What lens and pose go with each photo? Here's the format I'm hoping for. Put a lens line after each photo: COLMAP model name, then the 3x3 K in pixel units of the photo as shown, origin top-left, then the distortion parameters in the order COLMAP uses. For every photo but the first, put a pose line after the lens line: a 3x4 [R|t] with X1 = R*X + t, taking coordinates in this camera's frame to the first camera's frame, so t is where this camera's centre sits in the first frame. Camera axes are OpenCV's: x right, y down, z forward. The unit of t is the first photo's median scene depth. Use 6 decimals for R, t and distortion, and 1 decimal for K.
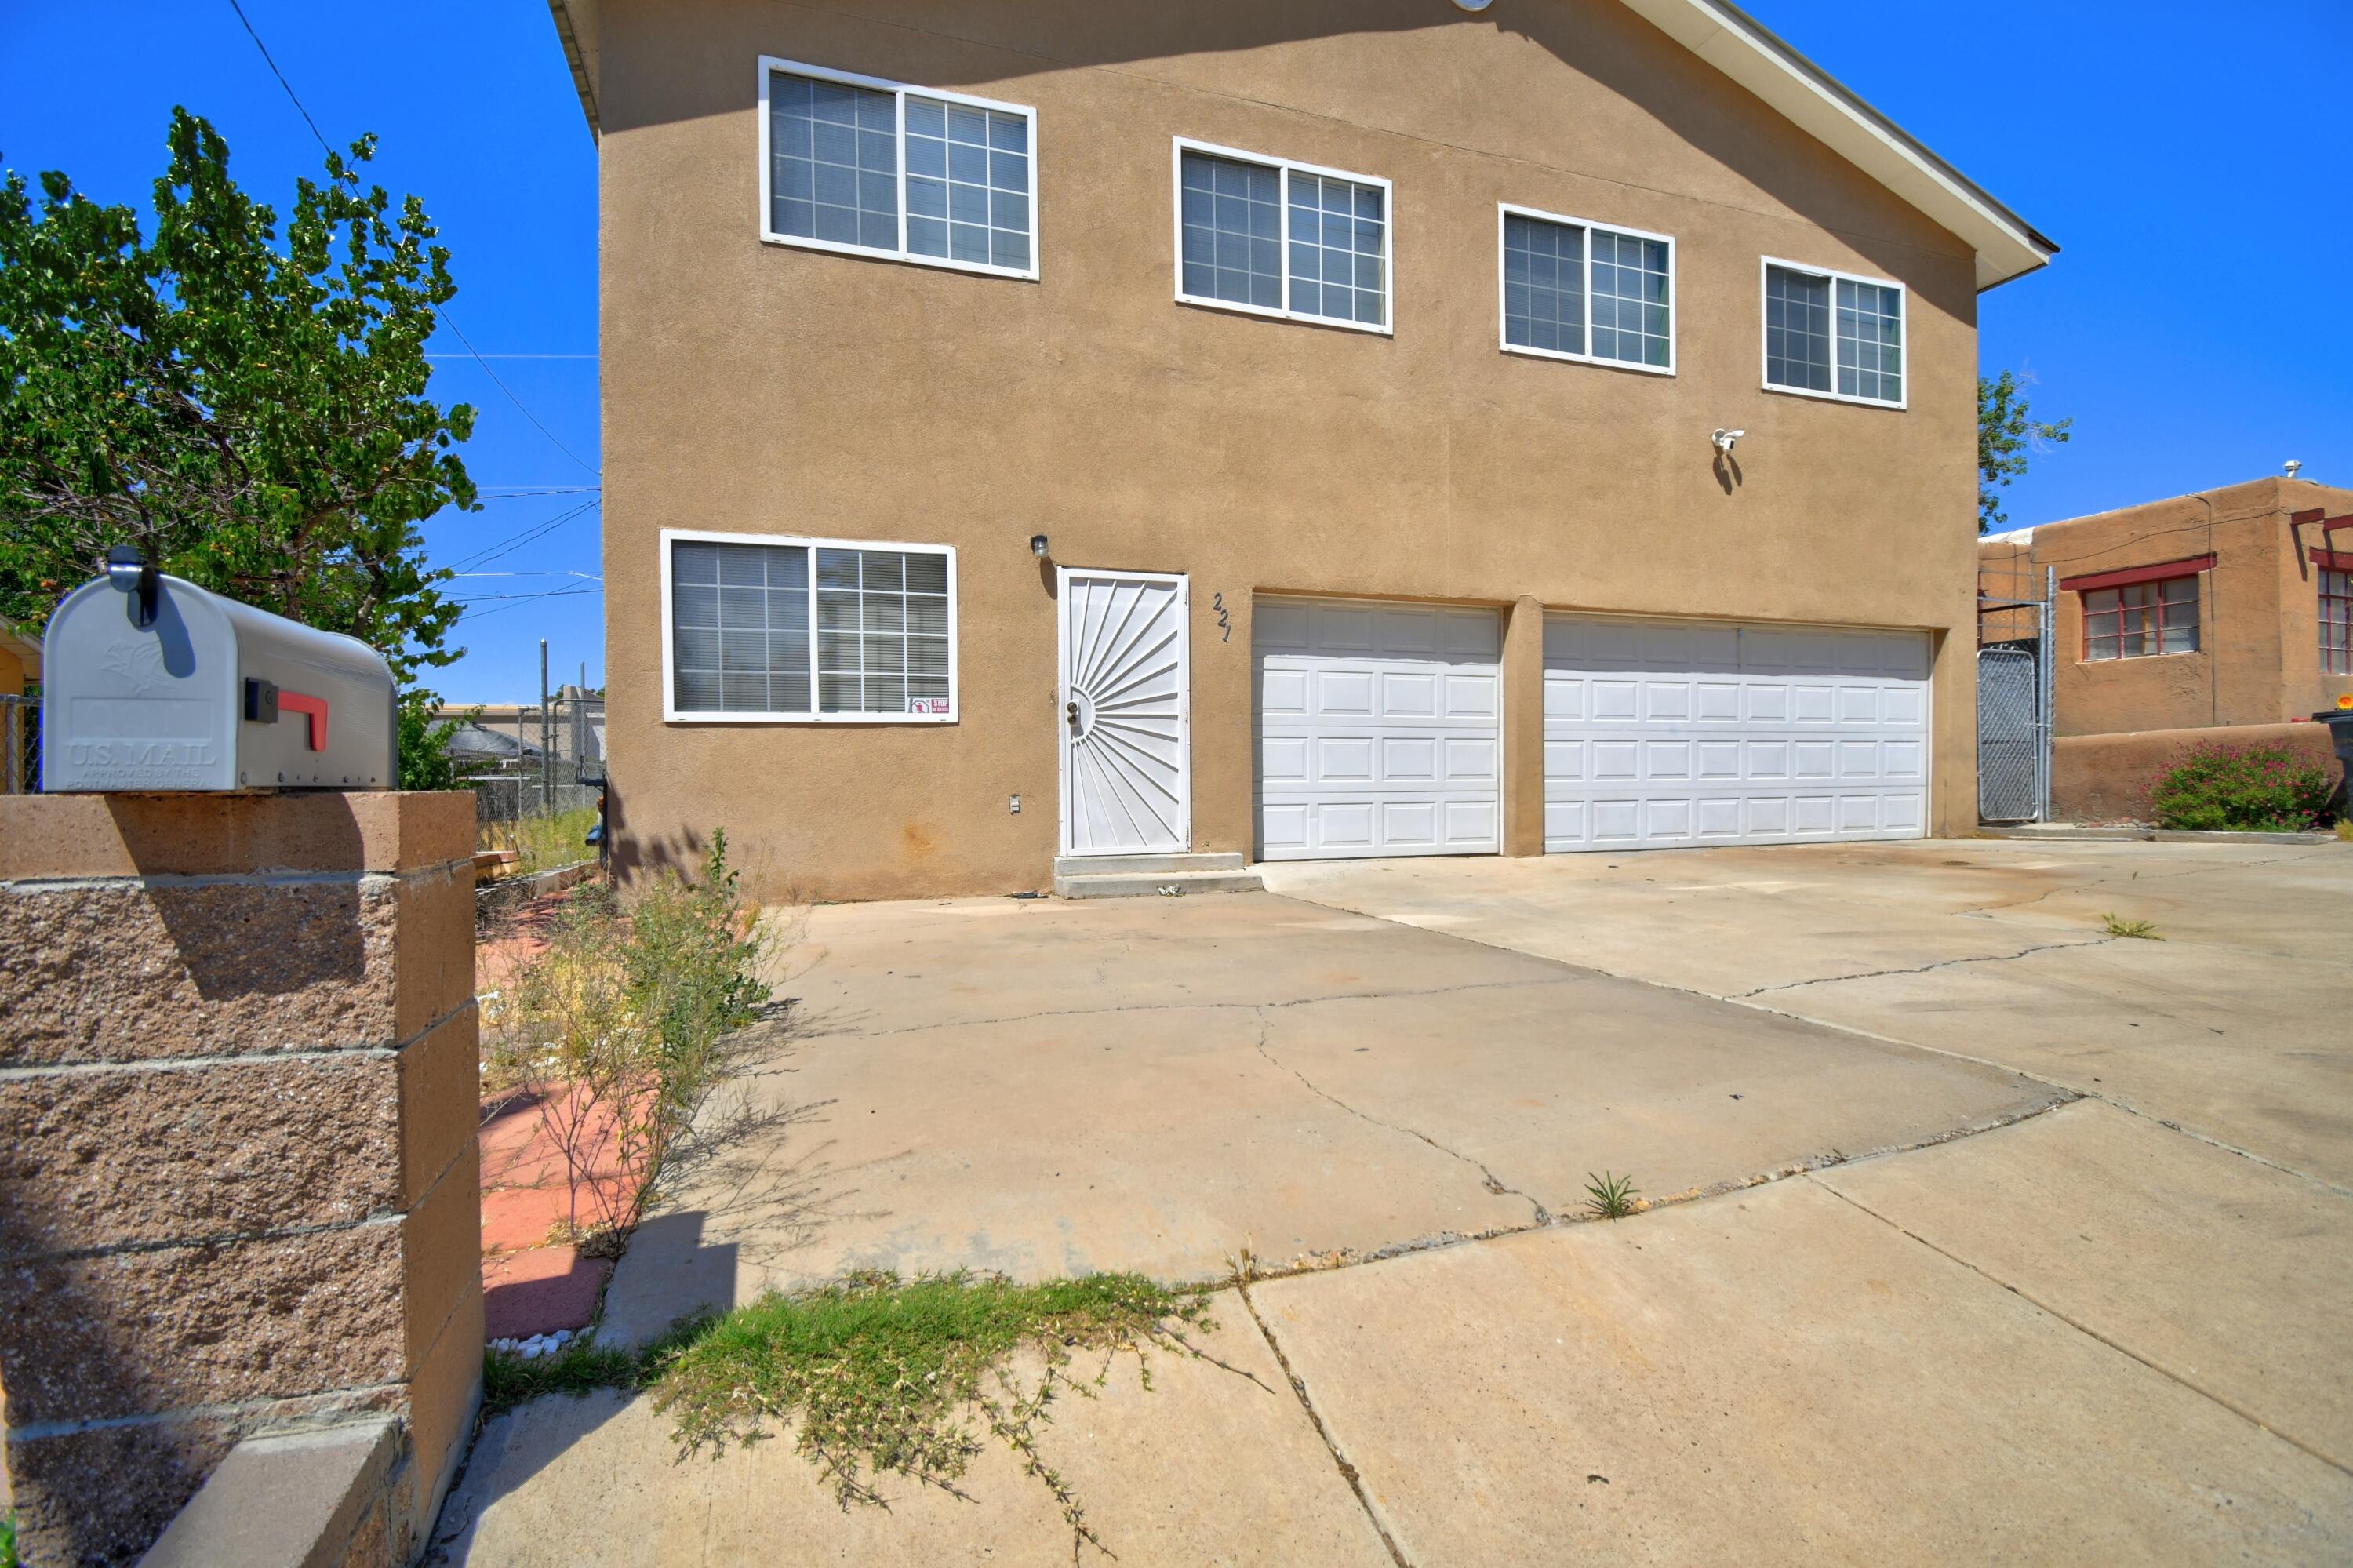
lens RADIAL K [[1068.1, 0, 1169.3], [0, 1068.1, 788.5], [0, 0, 1]] dist [0.007190, -0.003478]
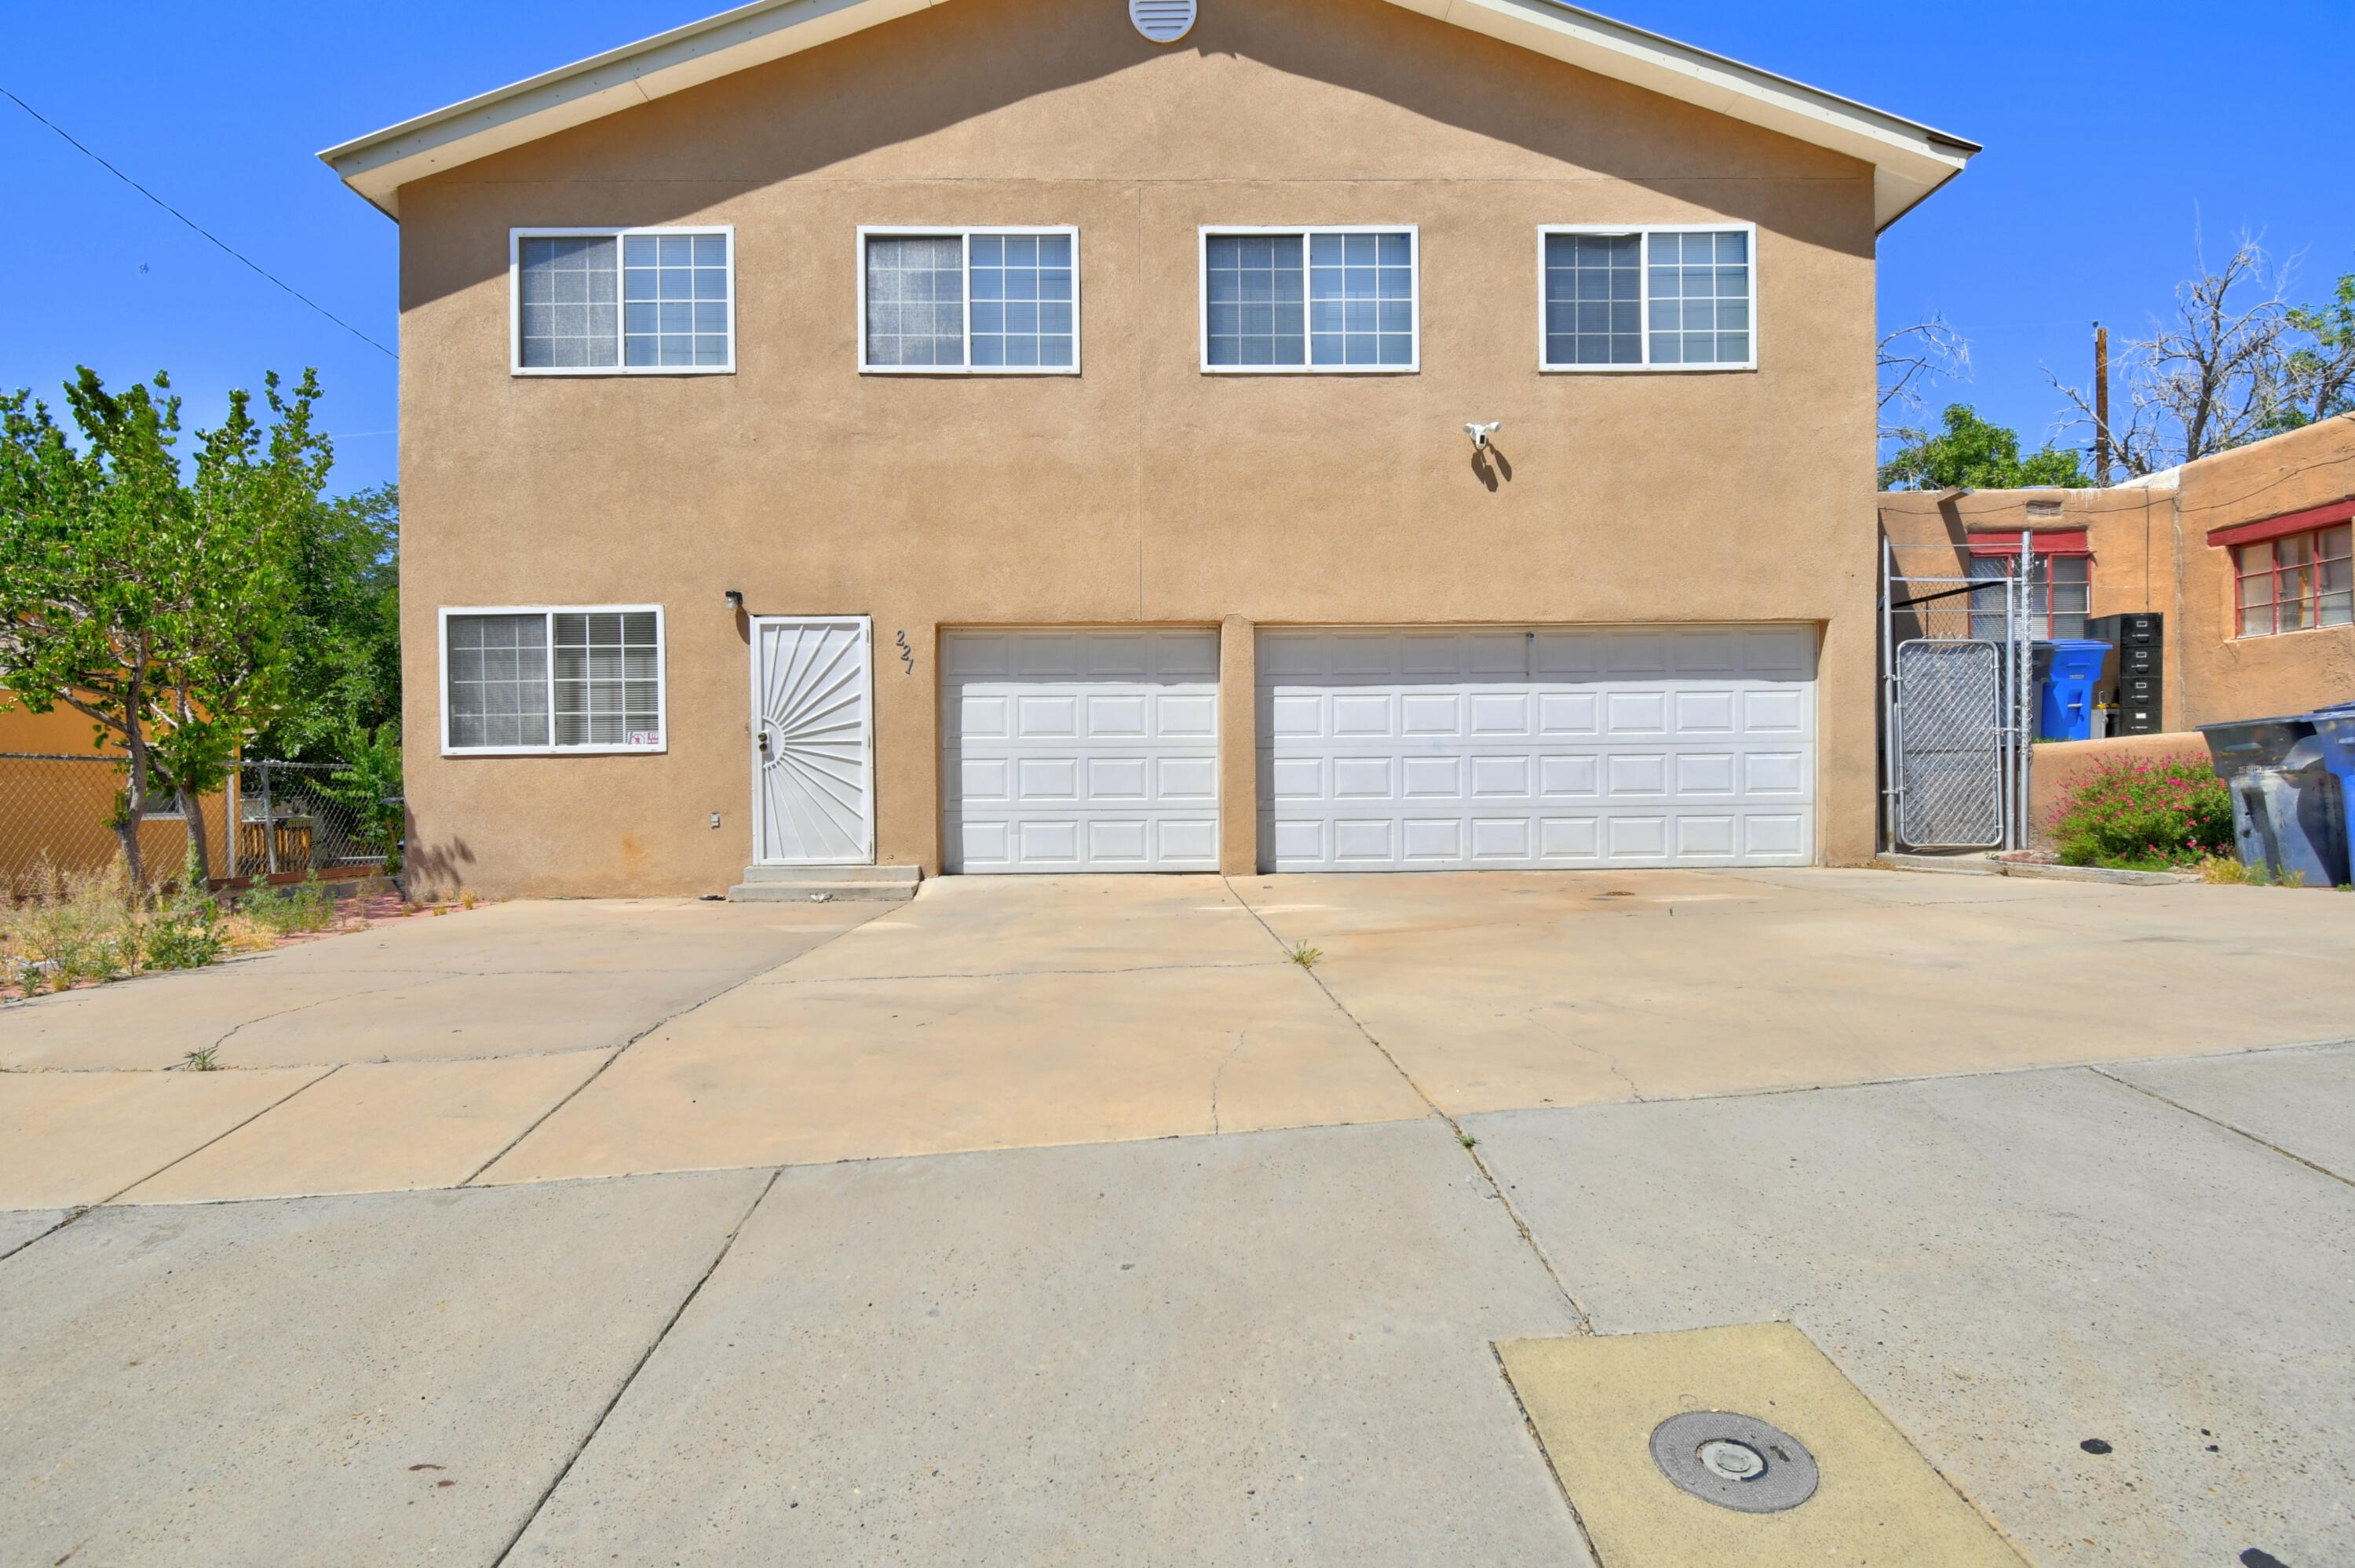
lens RADIAL K [[1182.5, 0, 1180.6], [0, 1182.5, 785.3], [0, 0, 1]] dist [0.007913, -0.001493]
pose [[0.947898, 0.001348, -0.318570, 0.663694], [-0.001246, 0.999999, 0.000525, -0.021991], [0.318571, -0.000101, 0.947899, -0.064730]]
